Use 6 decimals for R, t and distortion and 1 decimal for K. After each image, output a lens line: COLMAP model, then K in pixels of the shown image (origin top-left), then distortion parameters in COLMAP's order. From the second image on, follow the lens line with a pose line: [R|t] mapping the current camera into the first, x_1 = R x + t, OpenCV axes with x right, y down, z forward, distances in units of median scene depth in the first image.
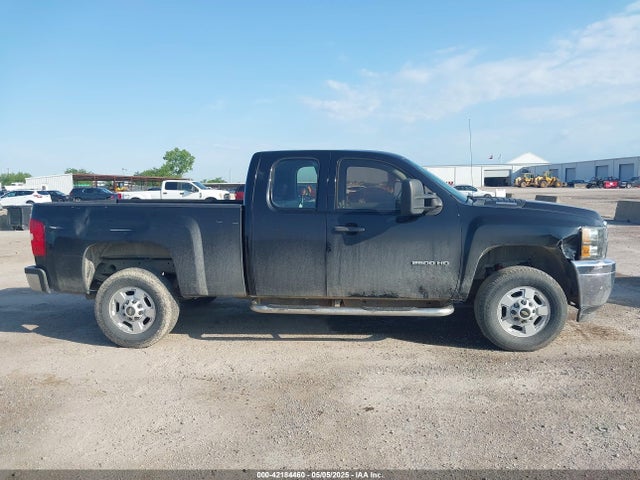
lens RADIAL K [[513.0, 0, 320.0], [0, 513.0, 240.0], [0, 0, 1]] dist [0.064890, -0.006539]
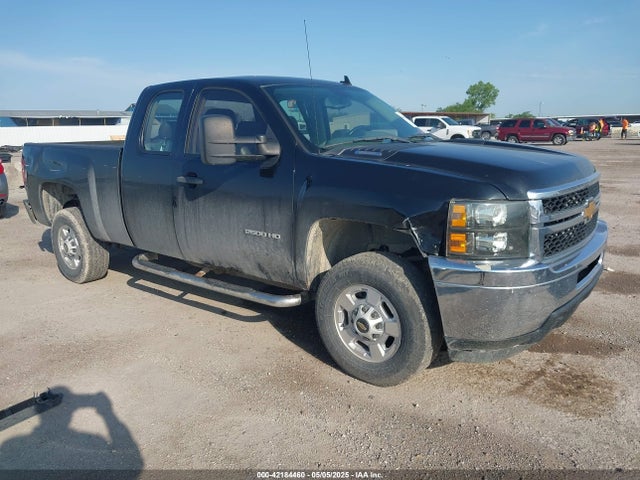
lens RADIAL K [[513.0, 0, 320.0], [0, 513.0, 240.0], [0, 0, 1]] dist [0.064890, -0.006539]
pose [[0.836915, 0.114737, -0.535172, 0.656310], [-0.049343, 0.989616, 0.135002, -0.047284], [0.545104, -0.086578, 0.833886, 0.432158]]
